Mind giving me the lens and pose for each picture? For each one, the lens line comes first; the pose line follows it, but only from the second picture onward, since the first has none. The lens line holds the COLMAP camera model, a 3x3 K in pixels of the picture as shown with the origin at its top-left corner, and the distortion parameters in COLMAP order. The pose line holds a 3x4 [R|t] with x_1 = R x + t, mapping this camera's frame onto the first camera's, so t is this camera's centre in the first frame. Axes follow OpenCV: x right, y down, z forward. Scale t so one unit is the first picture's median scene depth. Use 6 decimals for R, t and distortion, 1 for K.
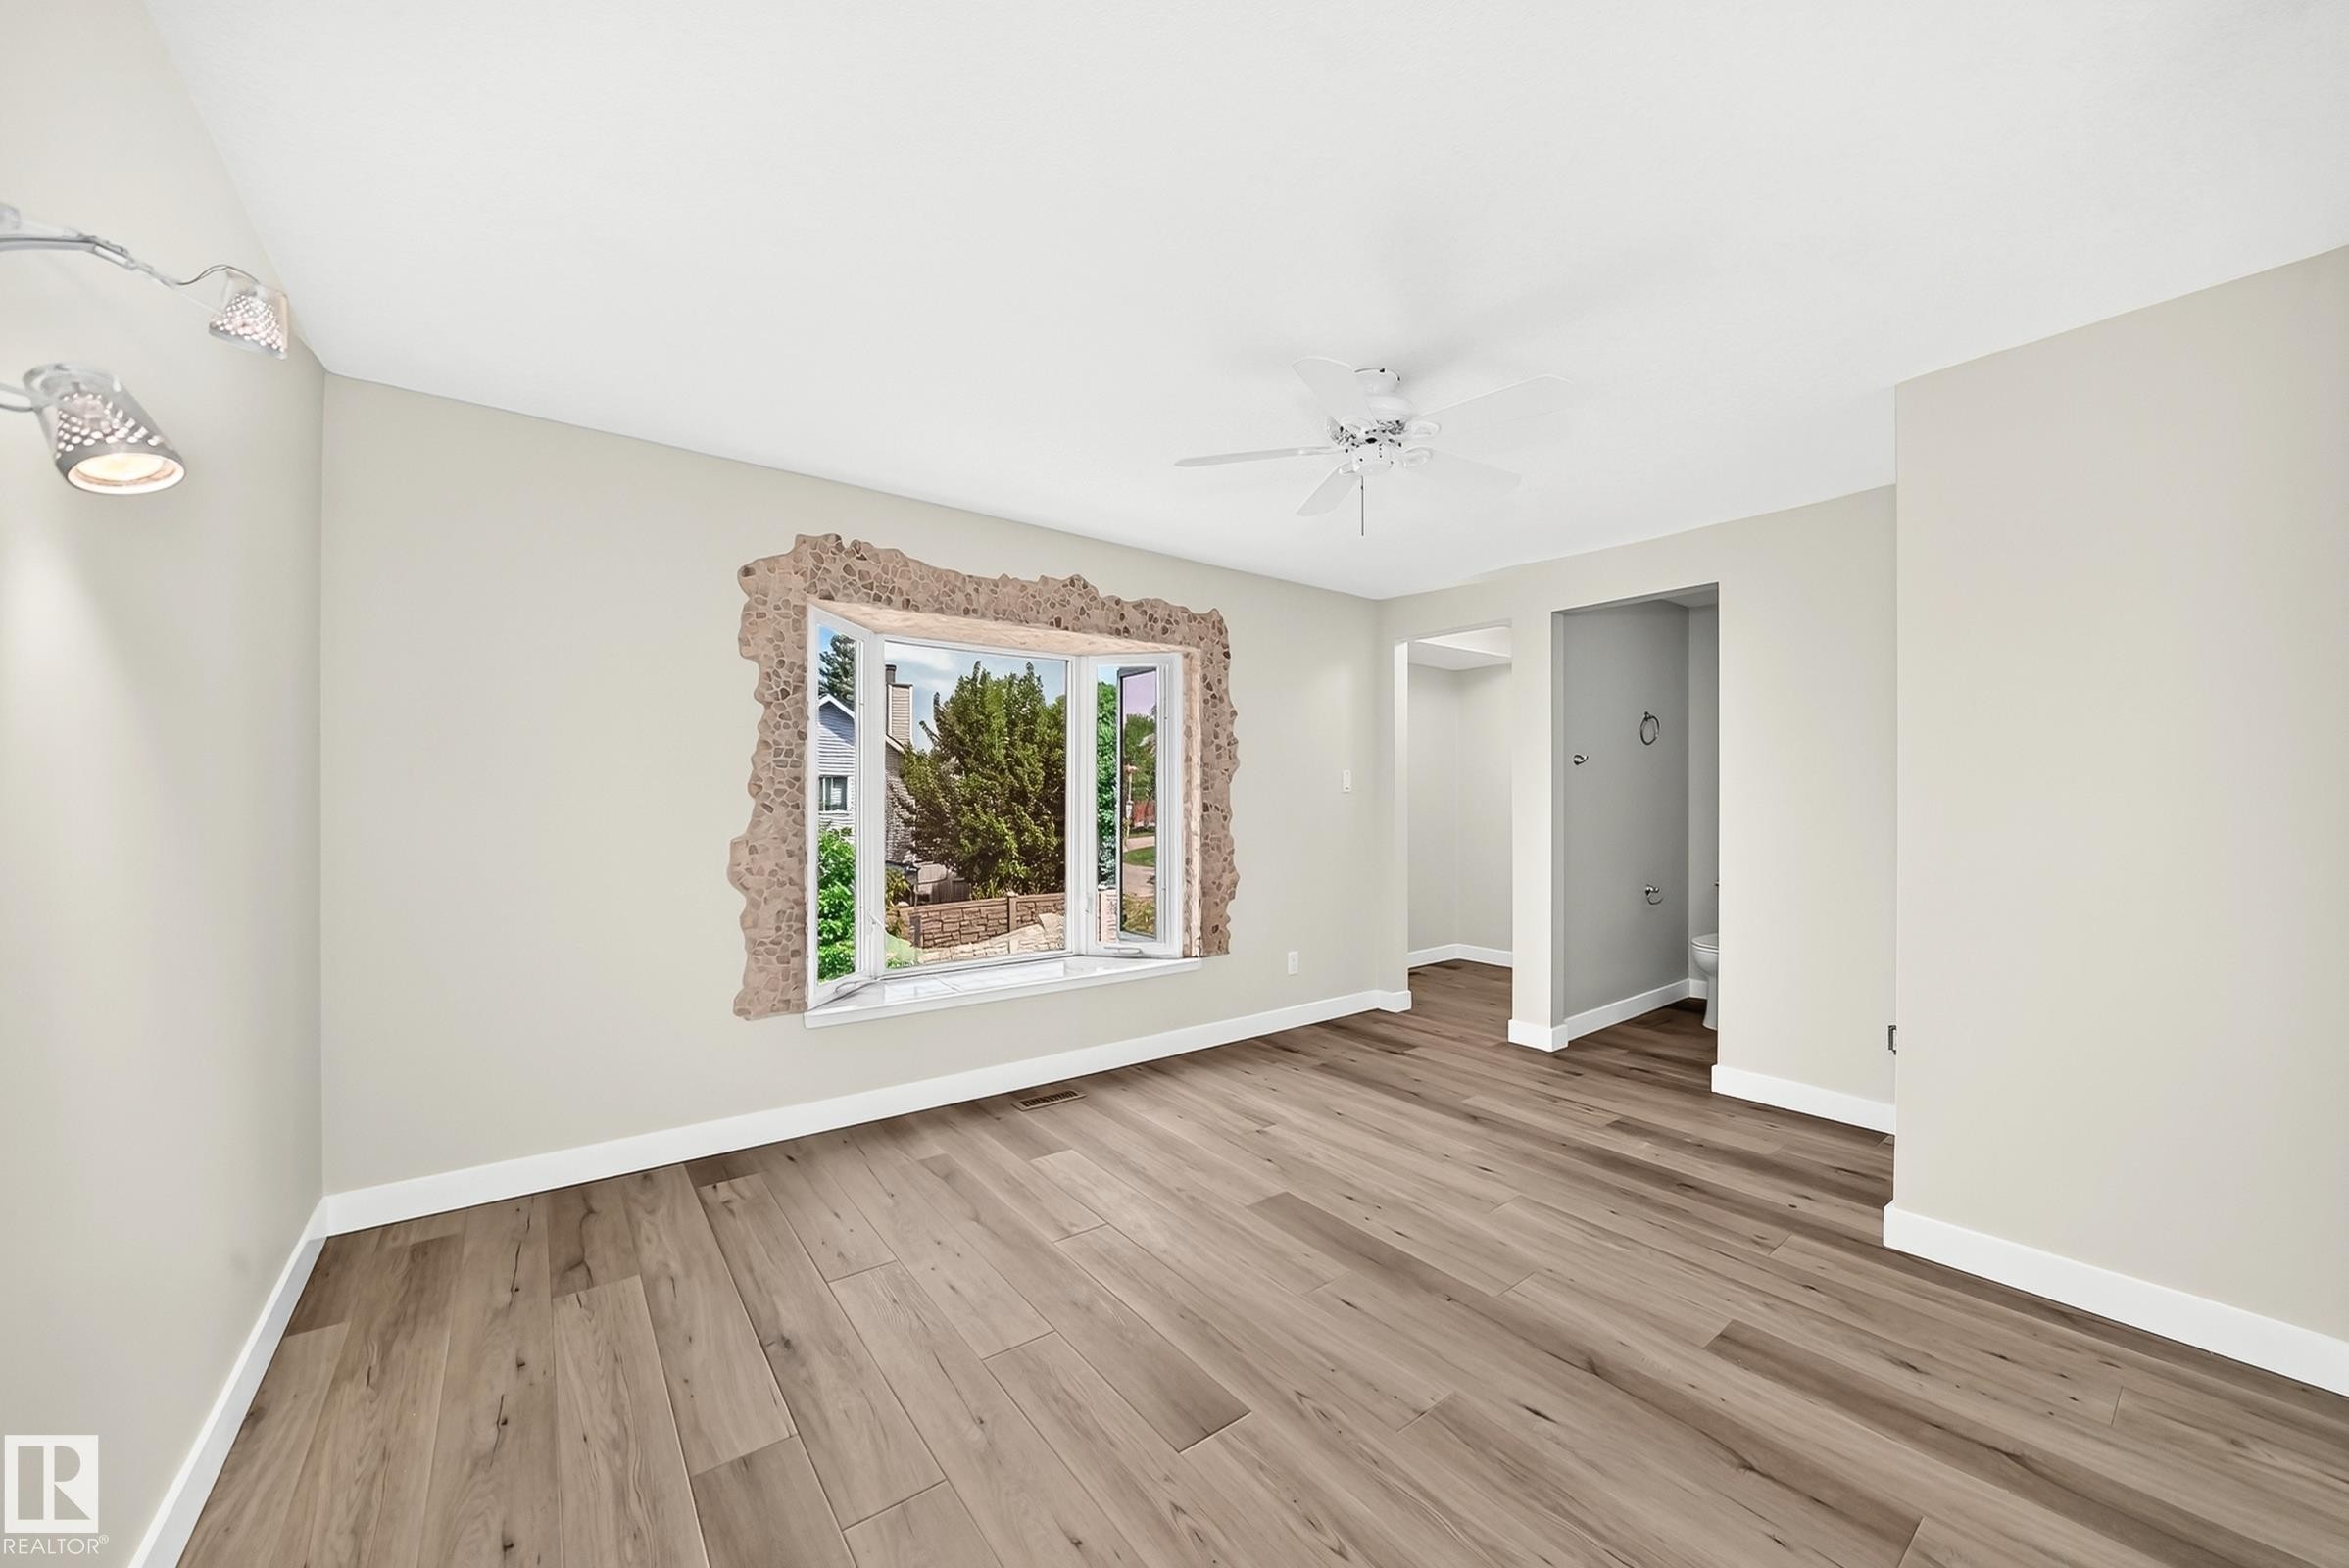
lens RADIAL K [[918.4, 0, 1249.7], [0, 918.4, 797.1], [0, 0, 1]] dist [0.000119, 0.000232]
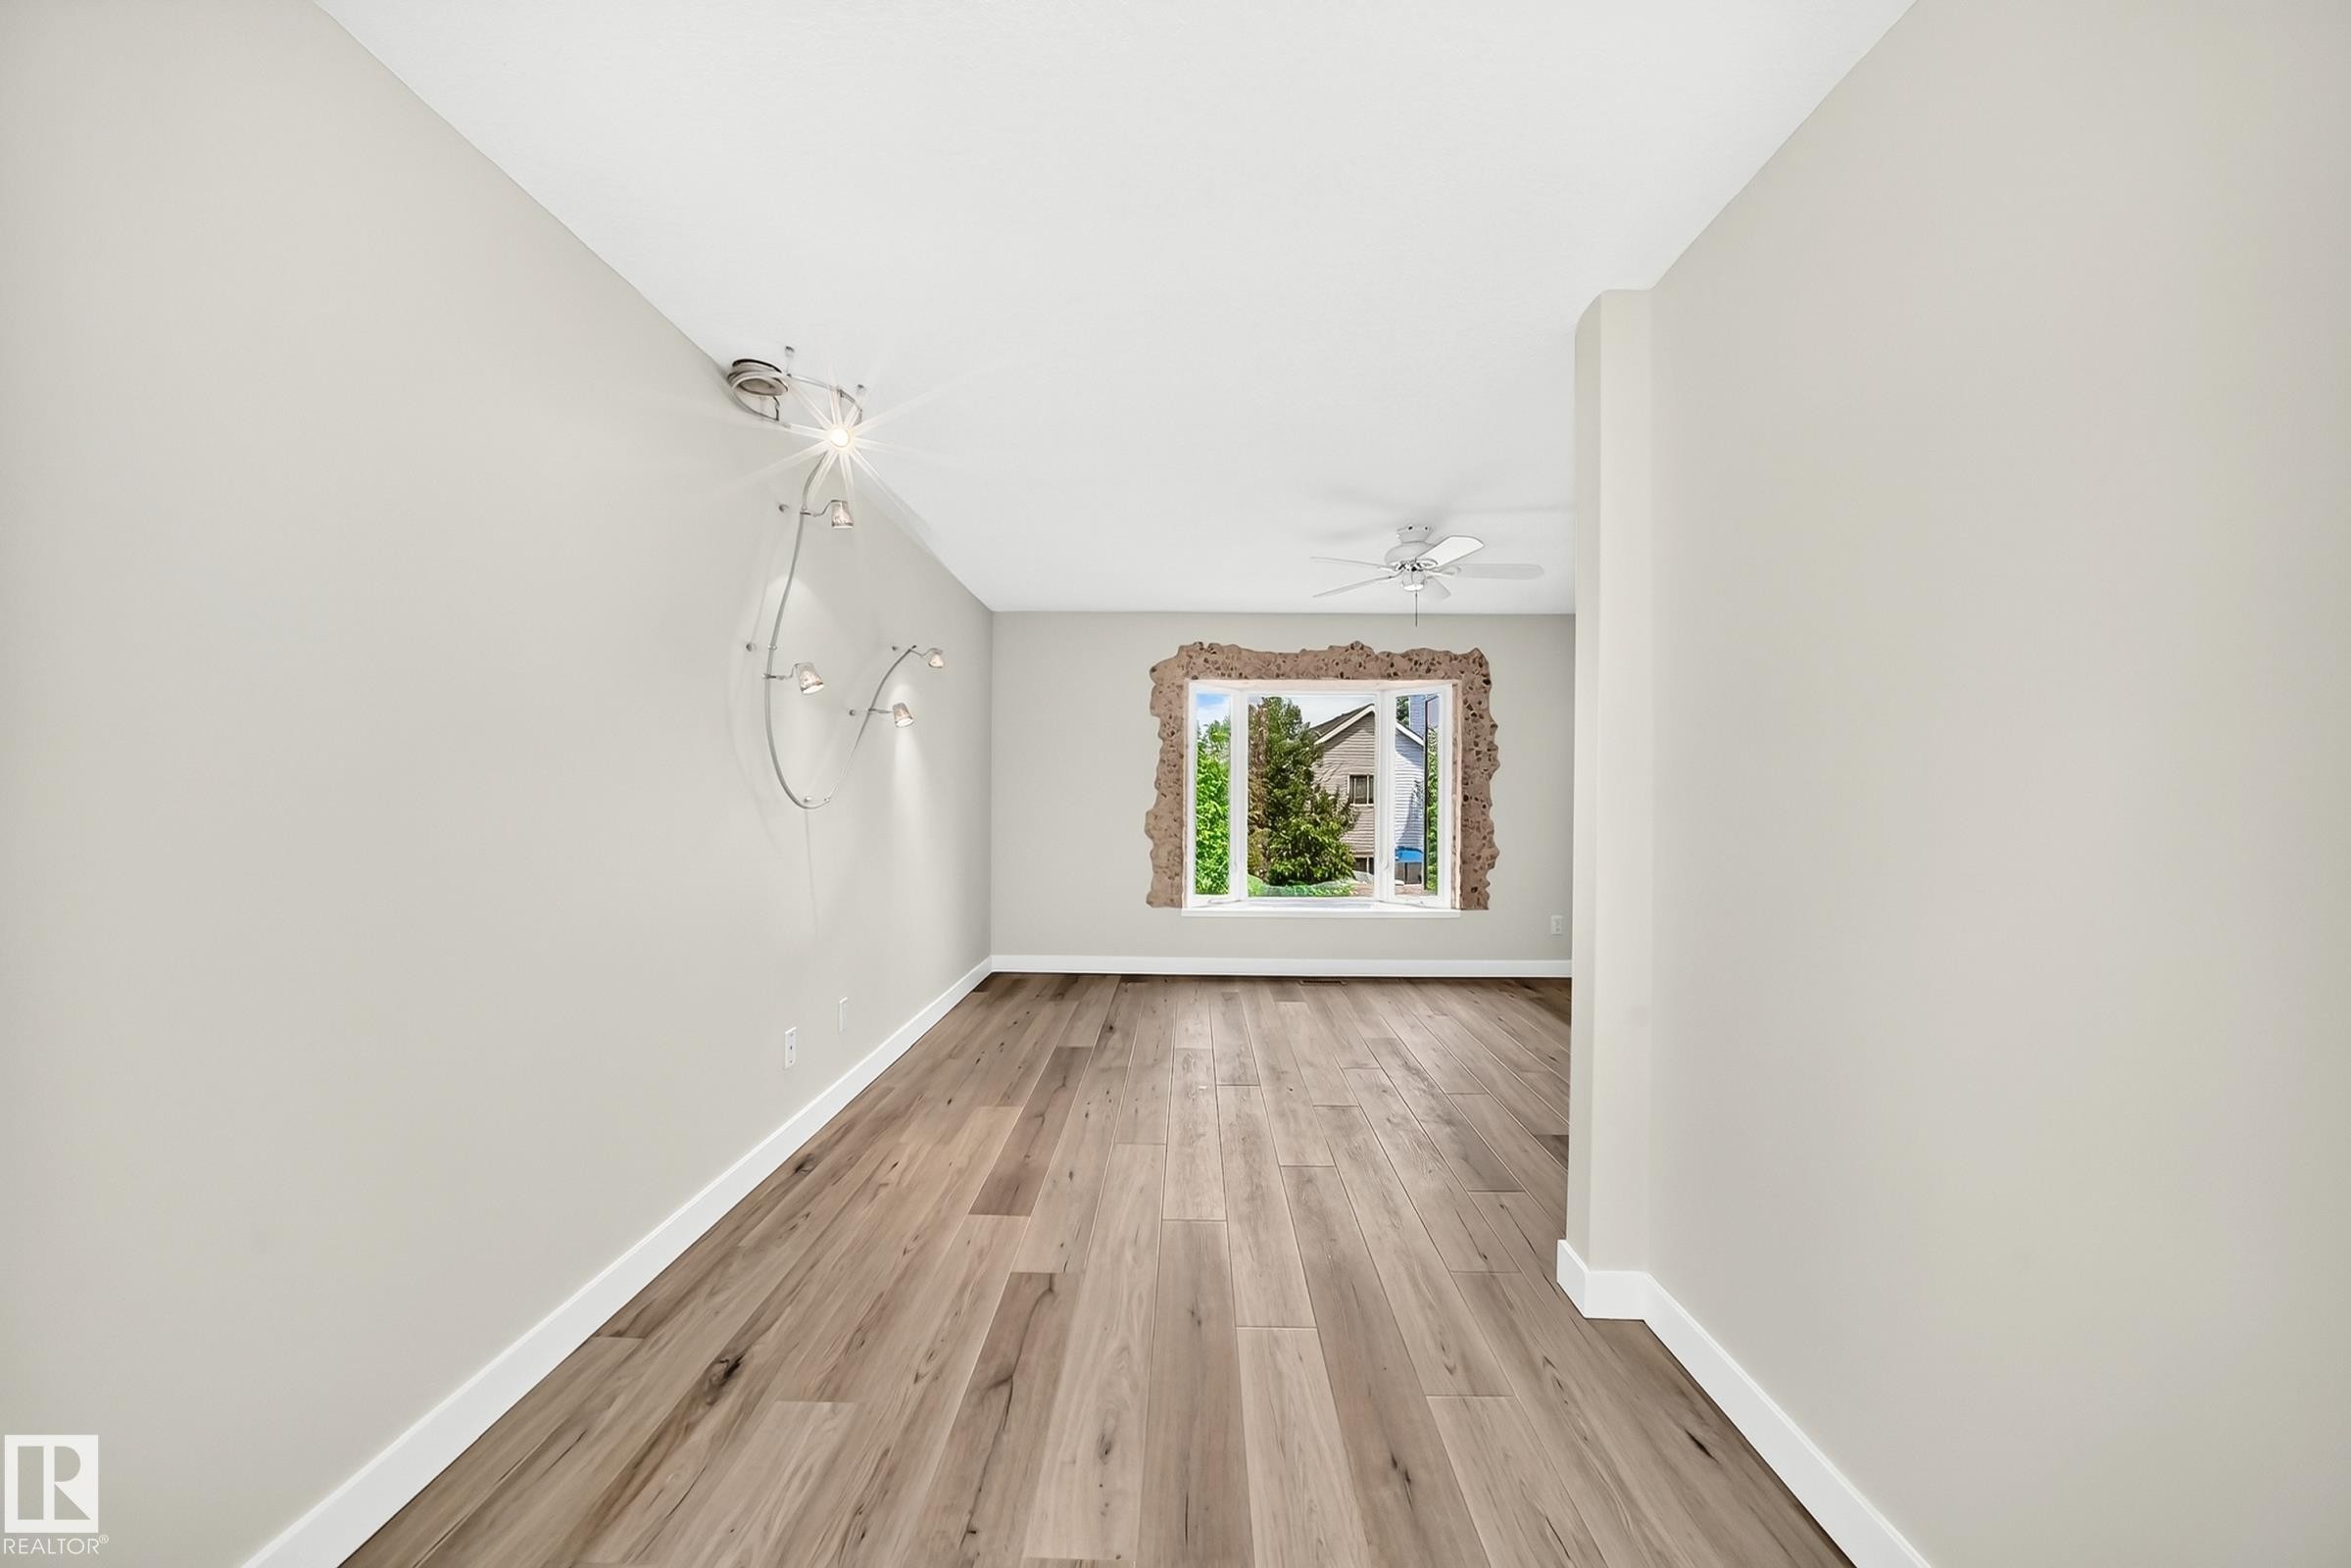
lens RADIAL K [[836.6, 0, 1177.7], [0, 836.6, 792.5], [0, 0, 1]] dist [-0.012419, 0.000101]
pose [[0.789038, 0.002674, -0.614339, 0.403293], [-0.002994, 0.999995, 0.000507, 0.003965], [0.614338, 0.001440, 0.789042, -0.239730]]
